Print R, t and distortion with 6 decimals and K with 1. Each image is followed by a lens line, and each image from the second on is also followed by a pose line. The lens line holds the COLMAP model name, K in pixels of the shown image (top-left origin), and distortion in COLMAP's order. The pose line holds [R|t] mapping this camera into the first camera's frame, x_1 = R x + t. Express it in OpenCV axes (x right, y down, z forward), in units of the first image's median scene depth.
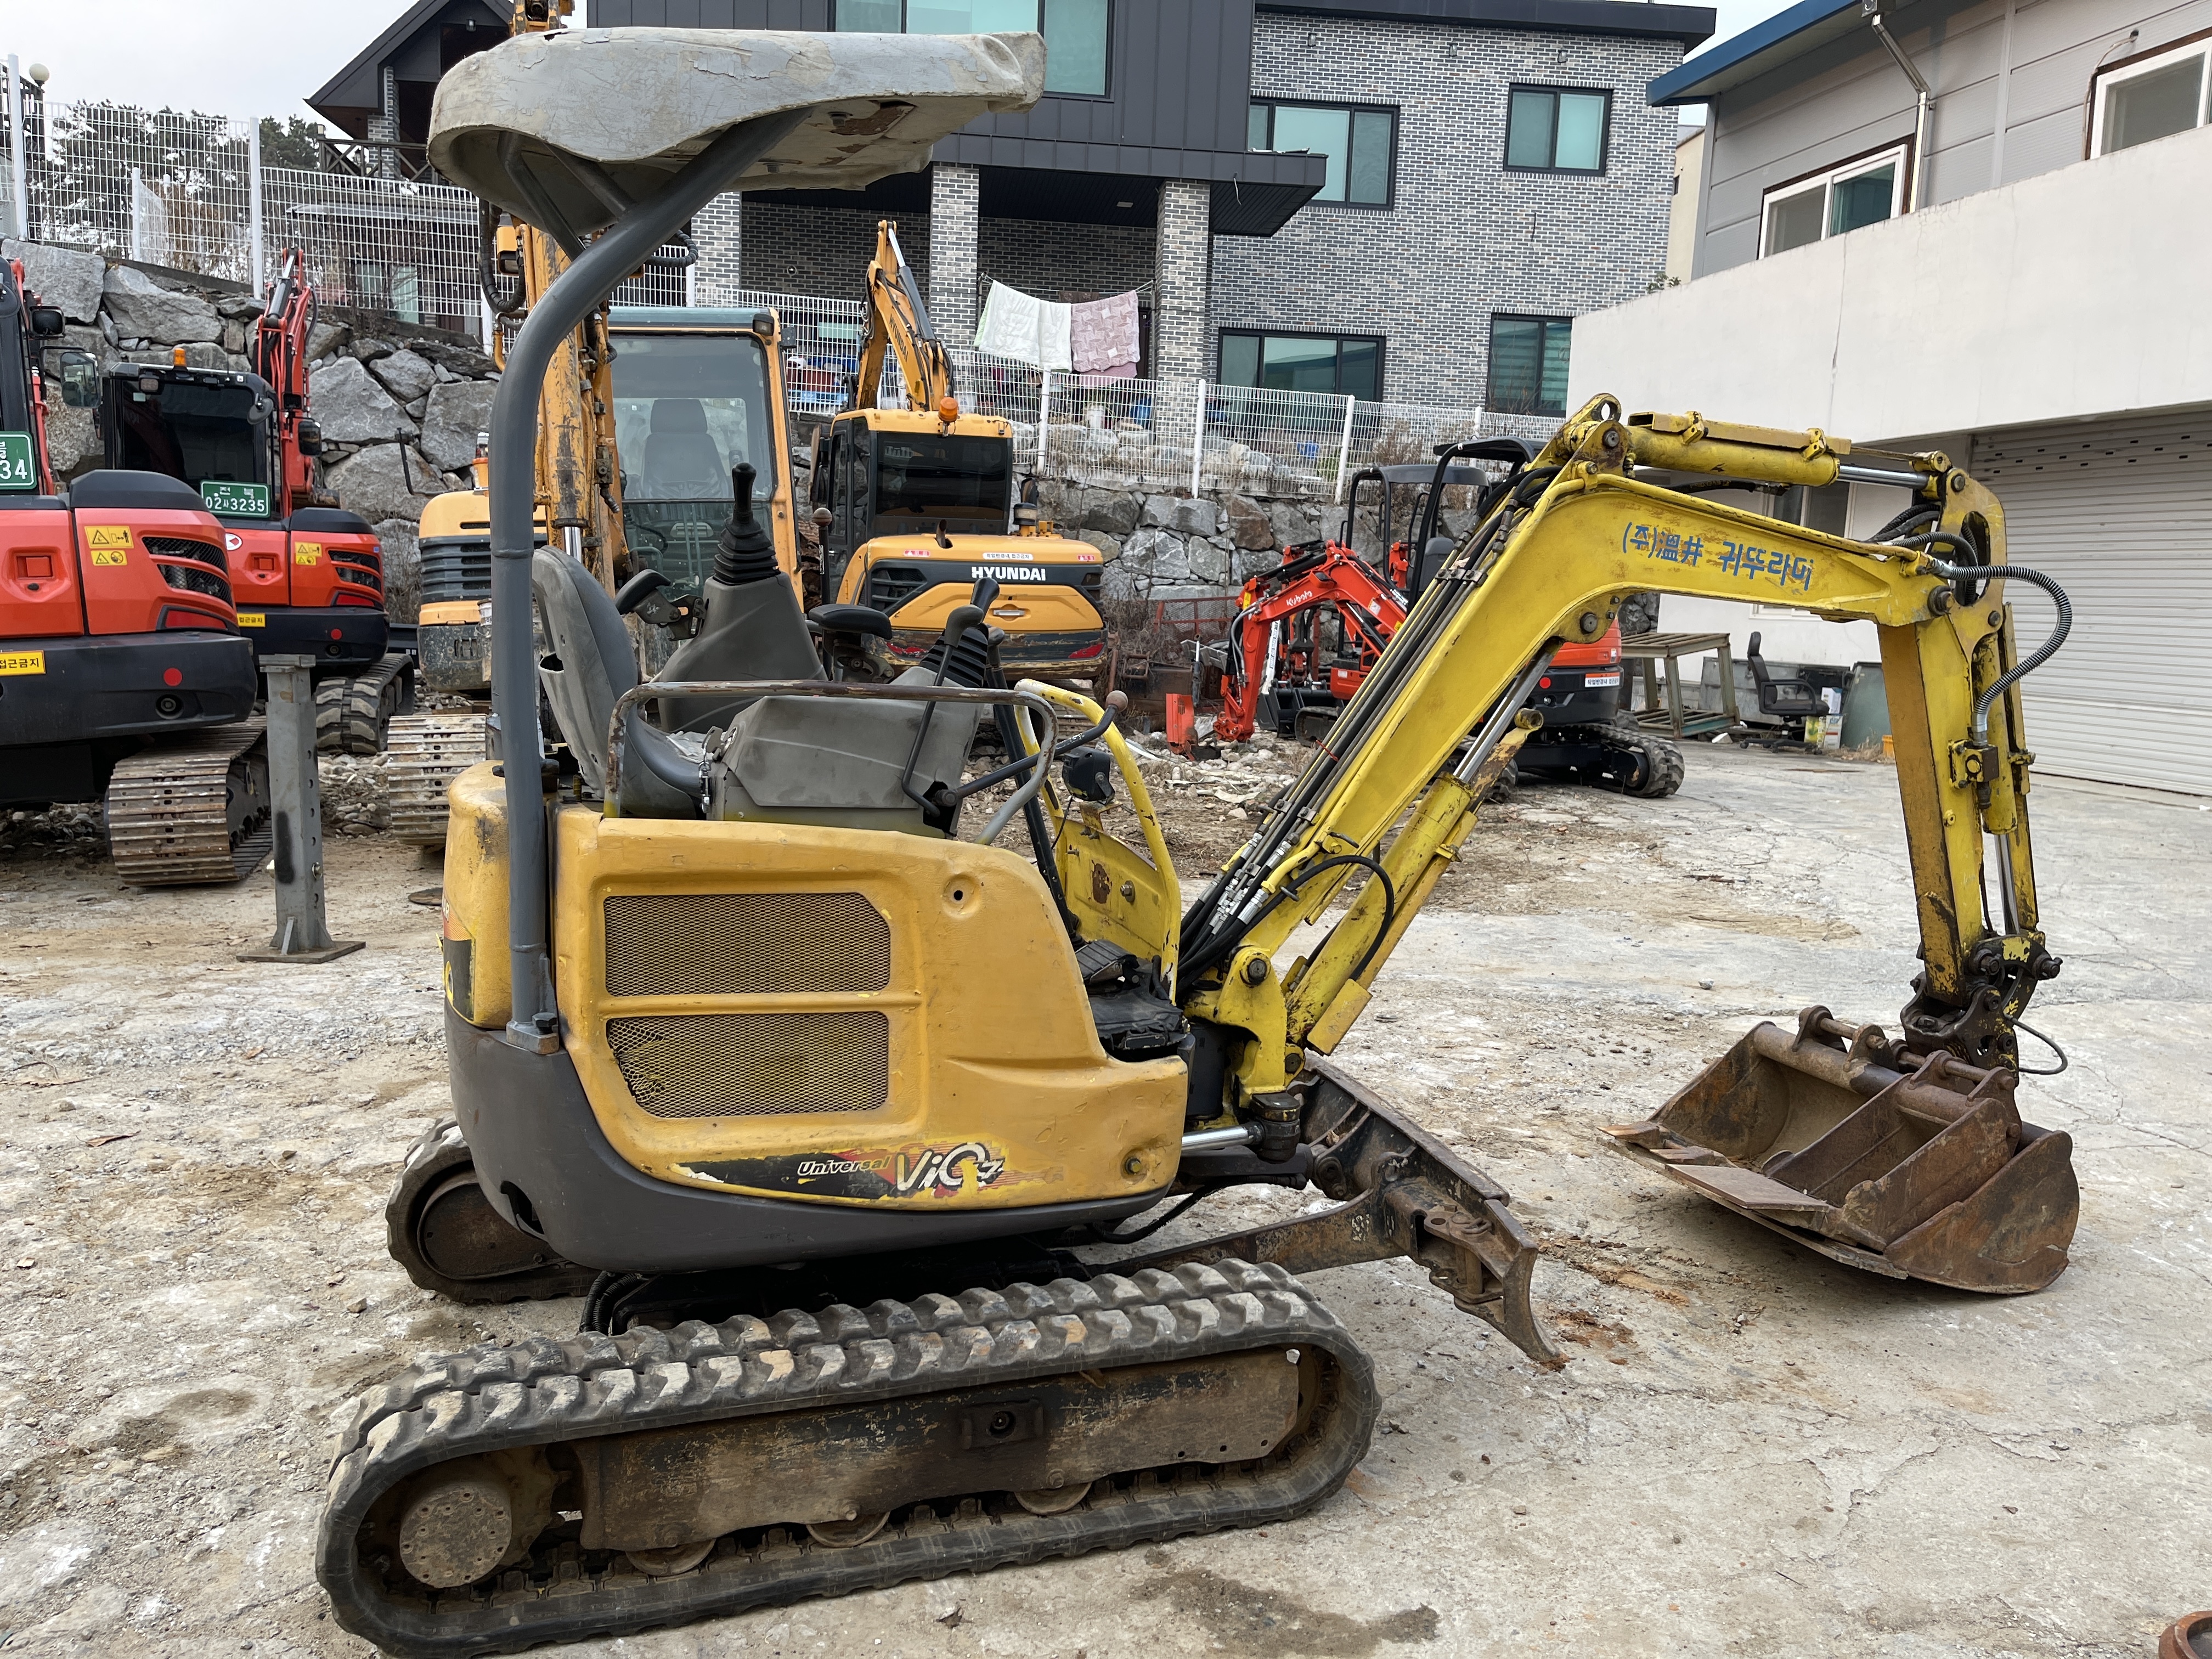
lens RADIAL K [[1692.1, 0, 1092.6], [0, 1692.1, 837.0], [0, 0, 1]] dist [0.053391, -0.062362]
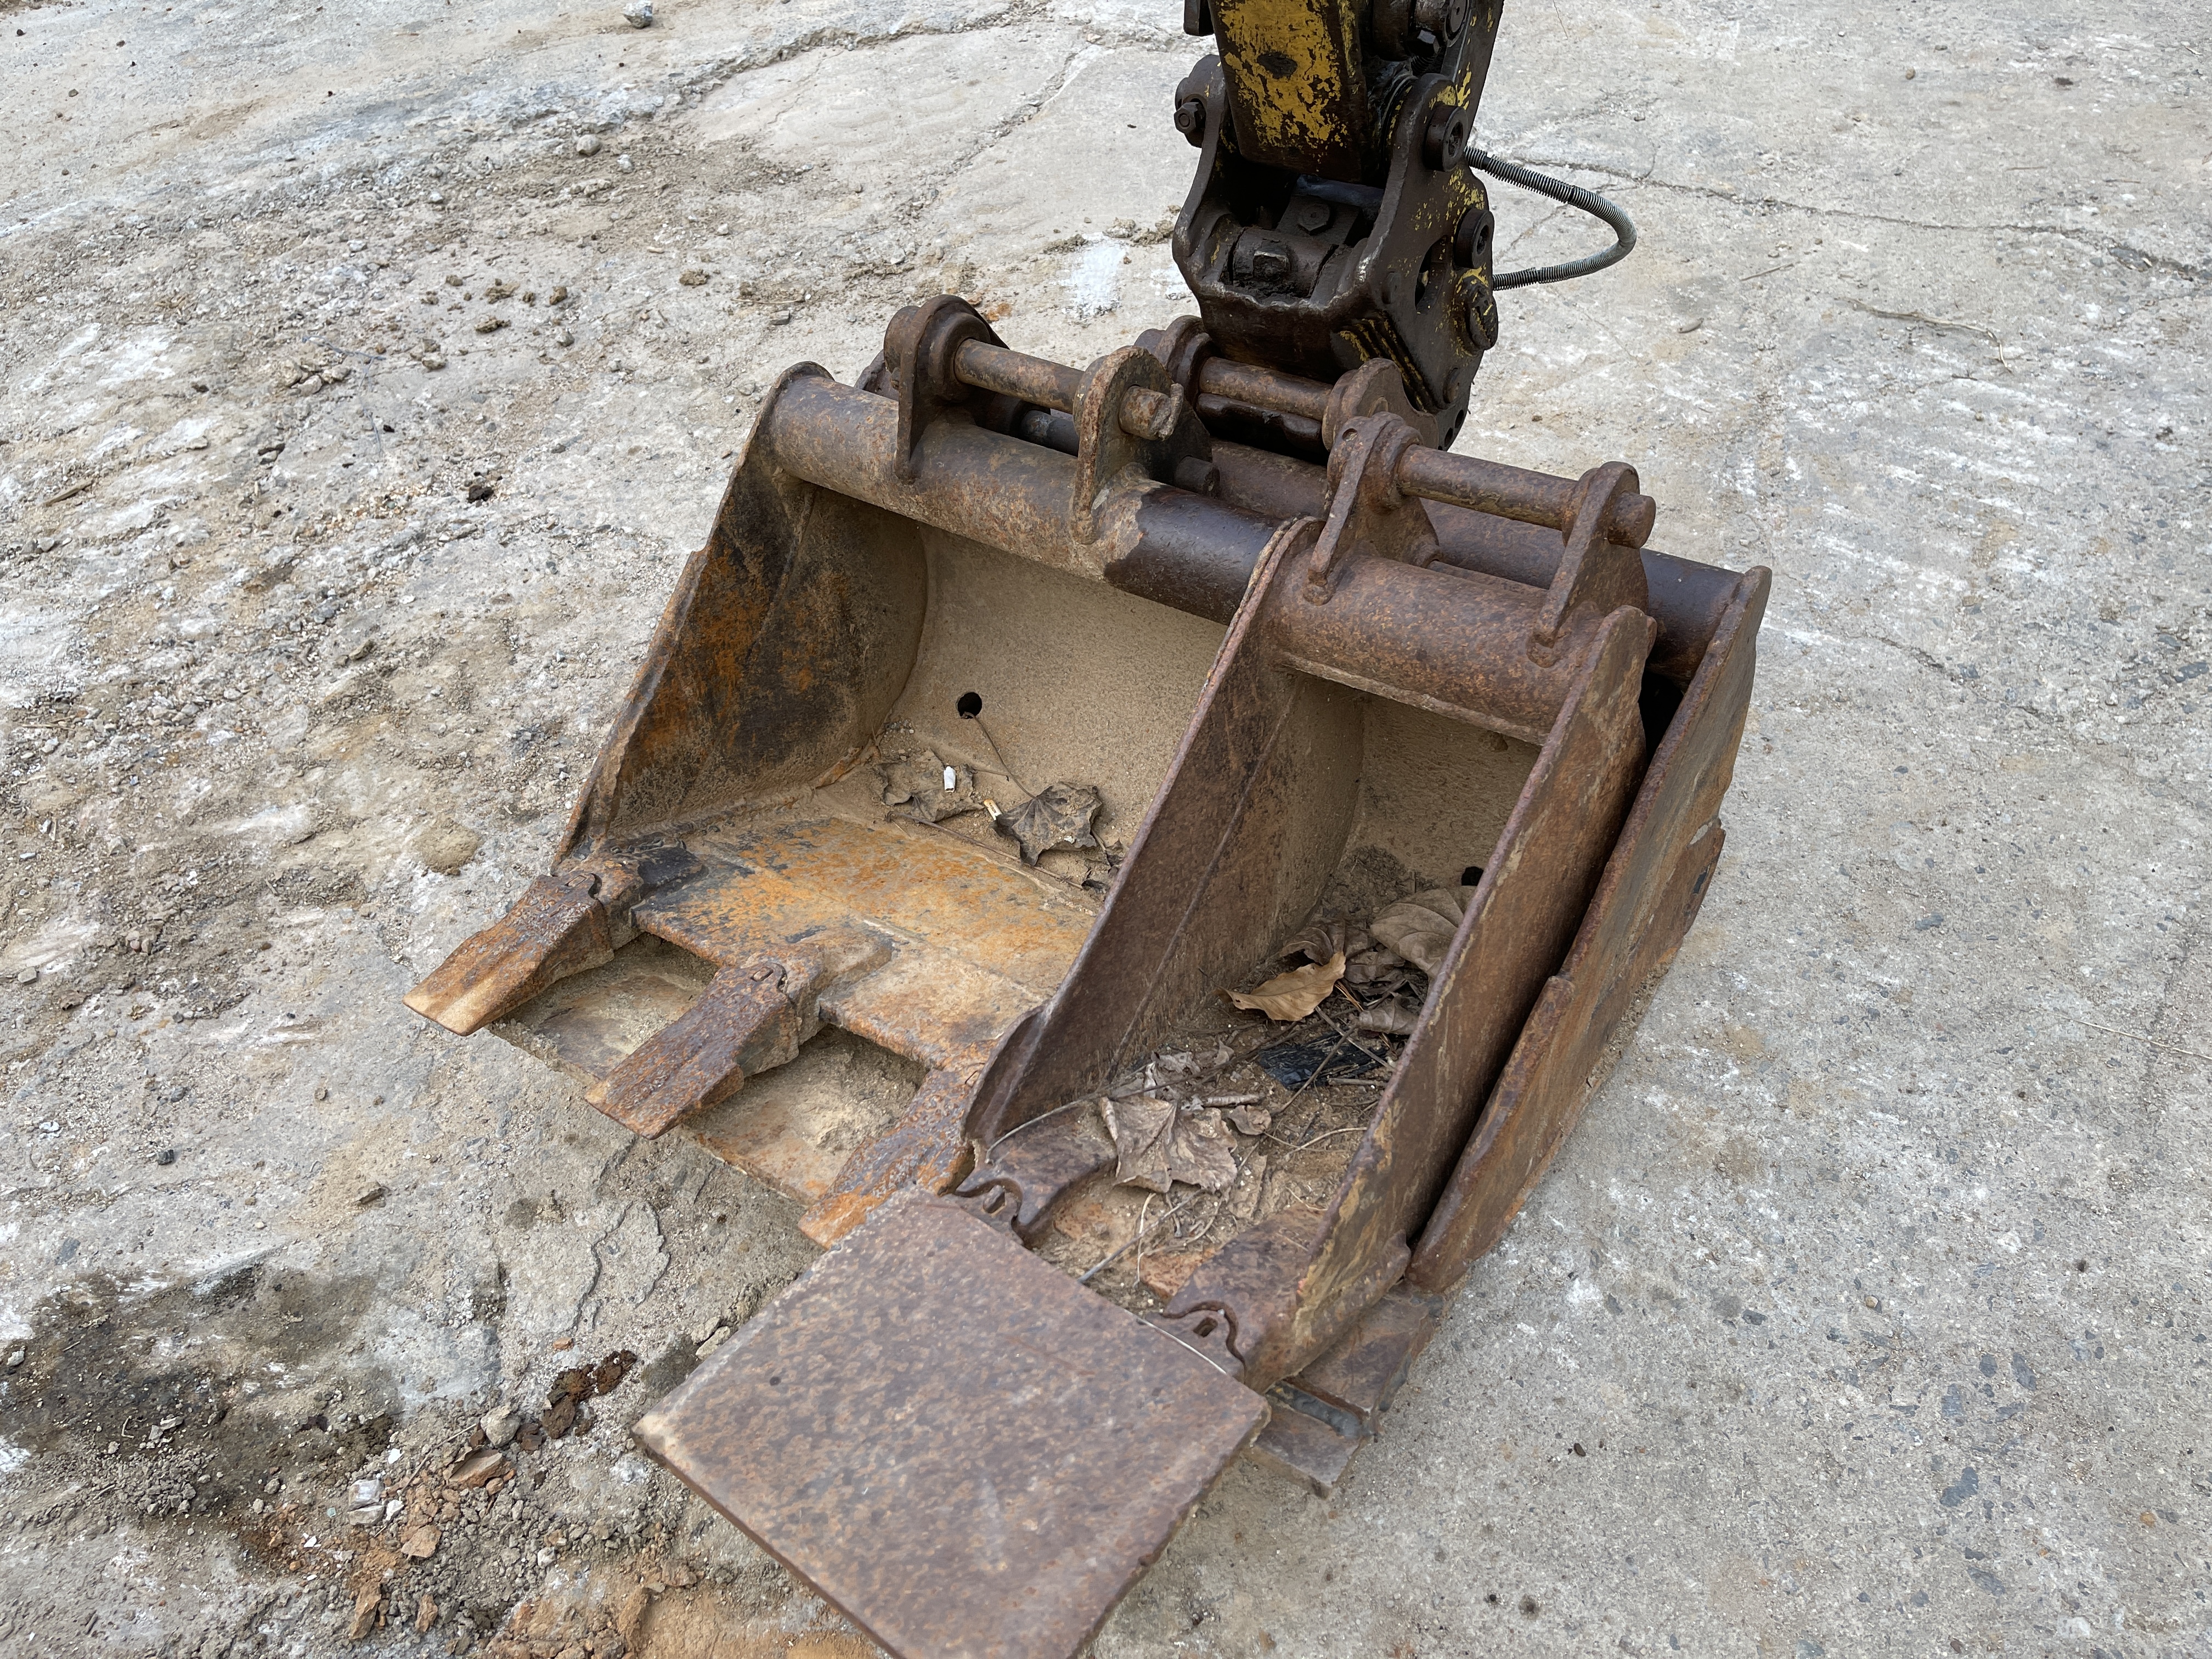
lens RADIAL K [[1692.1, 0, 1092.6], [0, 1692.1, 837.0], [0, 0, 1]] dist [0.053391, -0.062362]
pose [[0.824791, -0.476508, 0.304402, 0.318291], [0.214523, 0.761802, 0.611258, -0.003519], [-0.523164, -0.438859, 0.730550, 0.738183]]
